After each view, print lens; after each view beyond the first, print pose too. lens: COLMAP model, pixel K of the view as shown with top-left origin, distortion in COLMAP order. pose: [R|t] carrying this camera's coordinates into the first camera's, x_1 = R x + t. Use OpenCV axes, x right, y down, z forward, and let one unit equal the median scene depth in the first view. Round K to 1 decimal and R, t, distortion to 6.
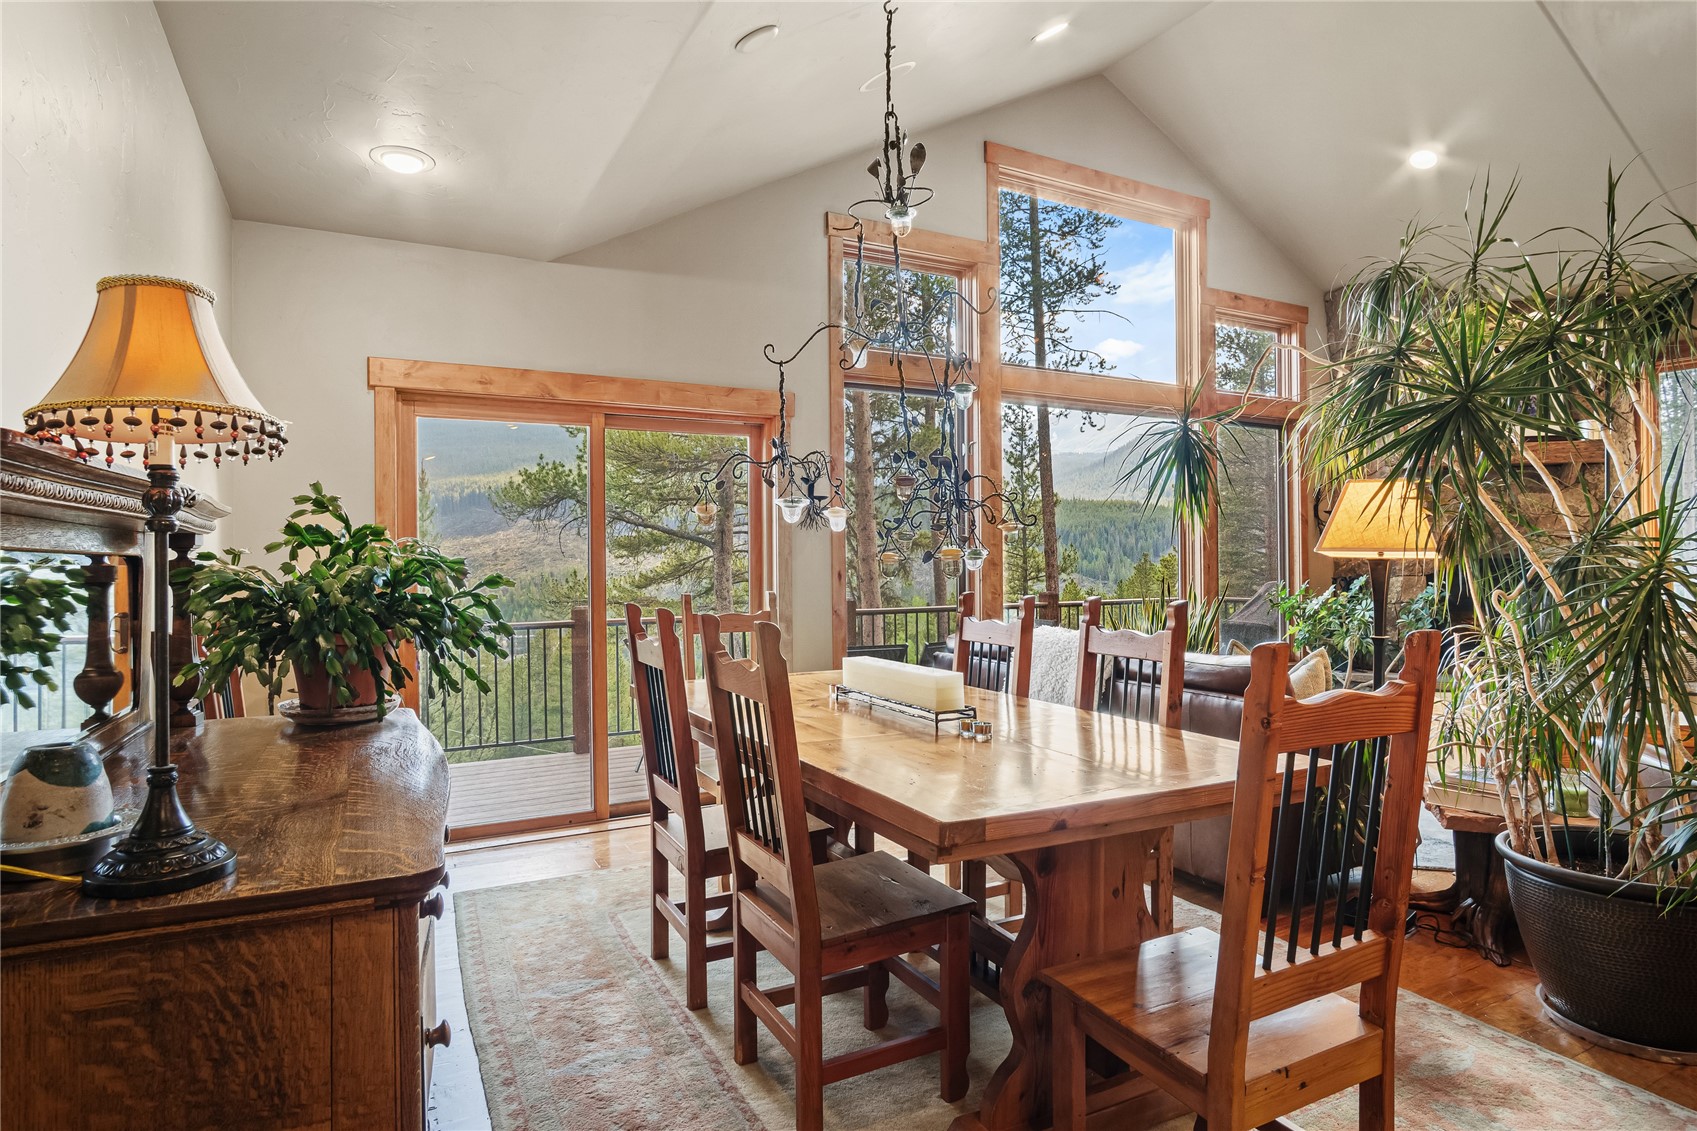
lens RADIAL K [[926.5, 0, 861.9], [0, 926.5, 559.2], [0, 0, 1]] dist [-0.030828, 0.008080]
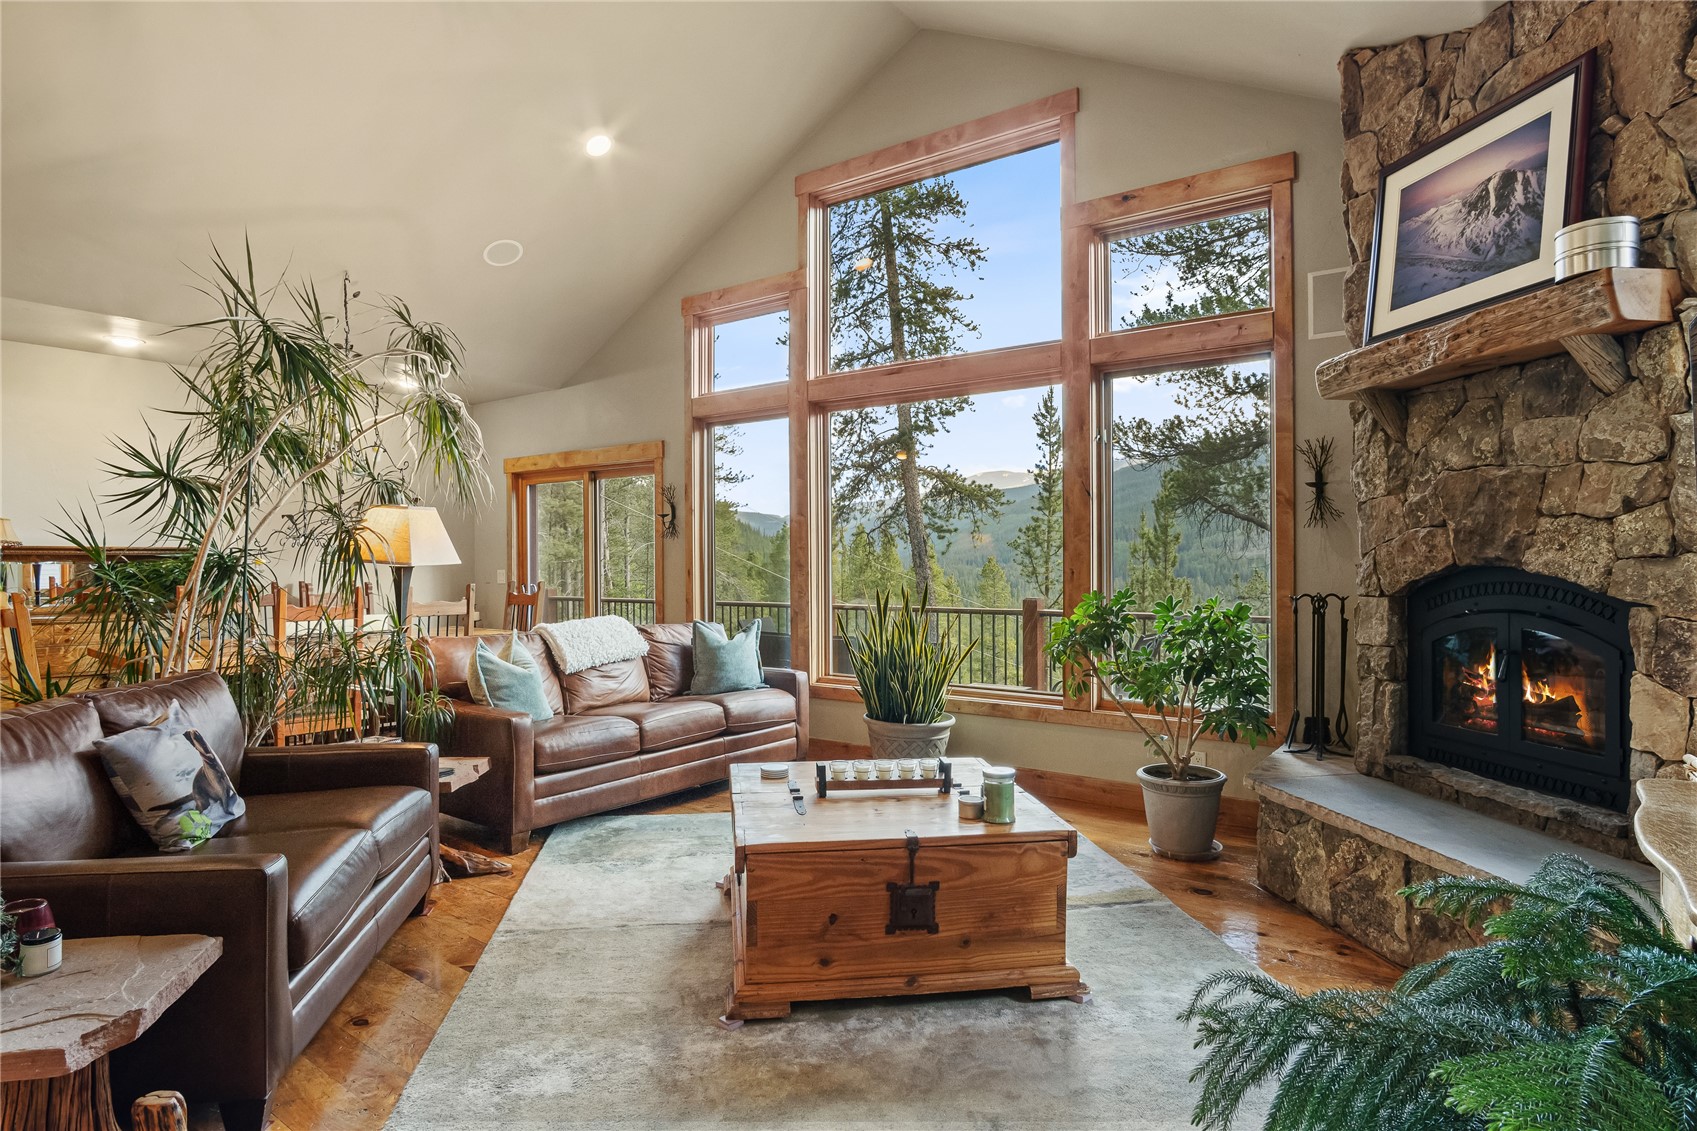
lens RADIAL K [[926.5, 0, 853.0], [0, 926.5, 564.2], [0, 0, 1]] dist [-0.030828, 0.008080]
pose [[0.428808, 0.010135, -0.903339, 1.382365], [0.001453, 0.999928, 0.011908, -0.010677], [0.903394, -0.006419, 0.428763, 0.710690]]
